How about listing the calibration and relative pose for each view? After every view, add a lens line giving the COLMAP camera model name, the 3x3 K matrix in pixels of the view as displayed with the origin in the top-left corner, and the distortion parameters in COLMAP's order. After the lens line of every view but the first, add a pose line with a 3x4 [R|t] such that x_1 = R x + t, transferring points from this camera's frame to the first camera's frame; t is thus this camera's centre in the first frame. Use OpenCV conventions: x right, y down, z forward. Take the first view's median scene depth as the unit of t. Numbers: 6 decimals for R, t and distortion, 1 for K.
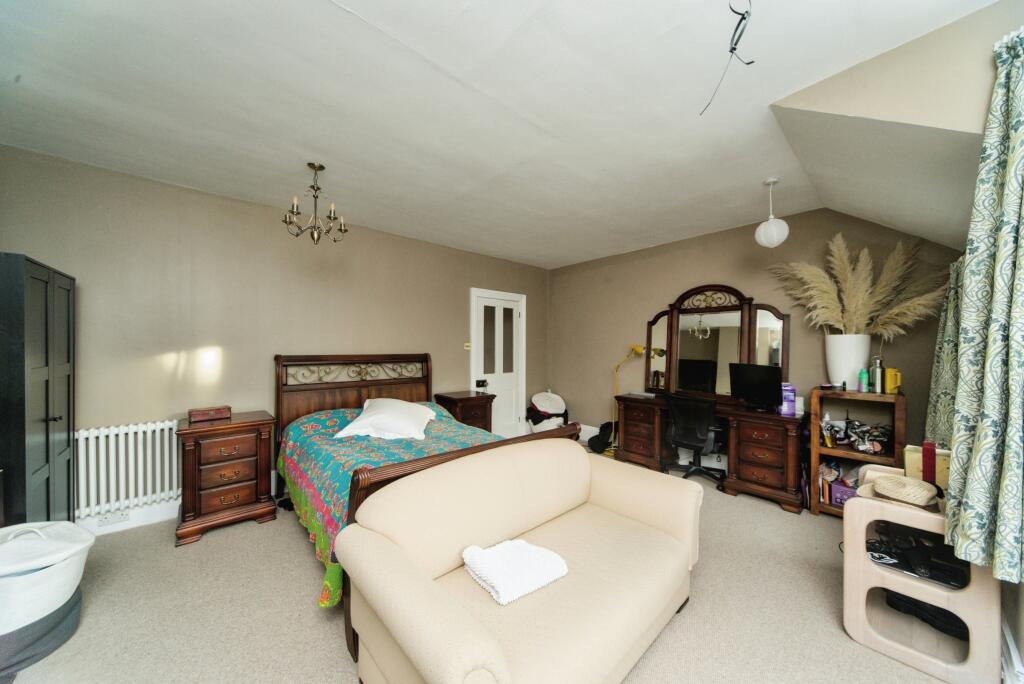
lens RADIAL K [[352.2, 0, 511.2], [0, 352.2, 346.5], [0, 0, 1]] dist [0.000338, 0.000016]
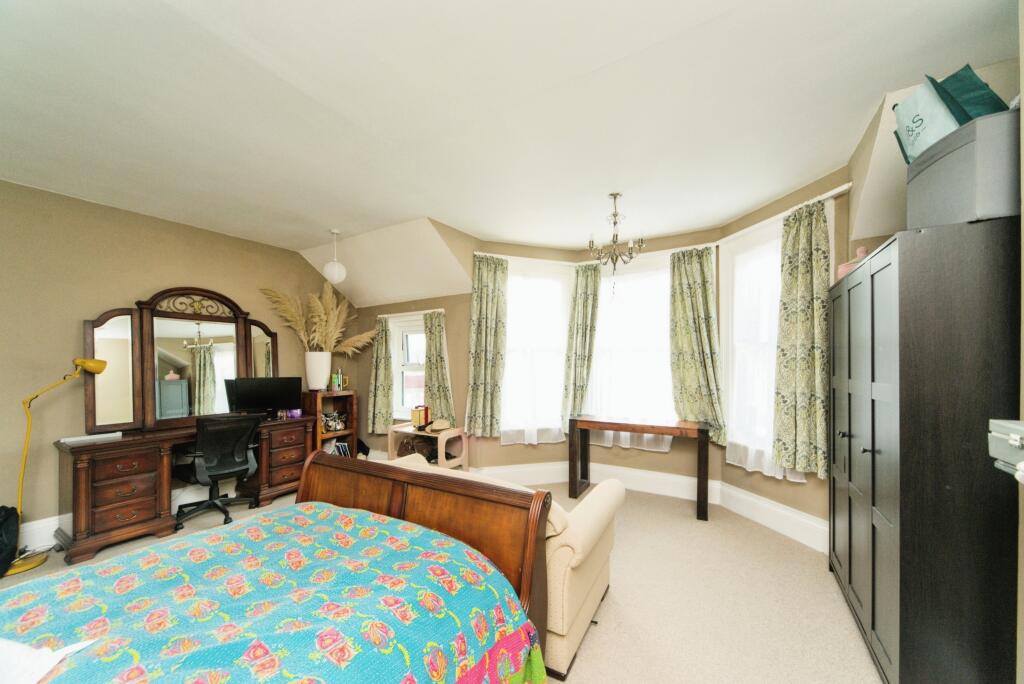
lens RADIAL K [[352.2, 0, 514.5], [0, 352.2, 363.6], [0, 0, 1]] dist [0.000338, 0.000016]
pose [[-0.289635, -0.000004, 0.957137, -0.498704], [0.010996, 0.999934, 0.003331, 0.013626], [-0.957074, 0.011489, -0.289615, 0.538970]]
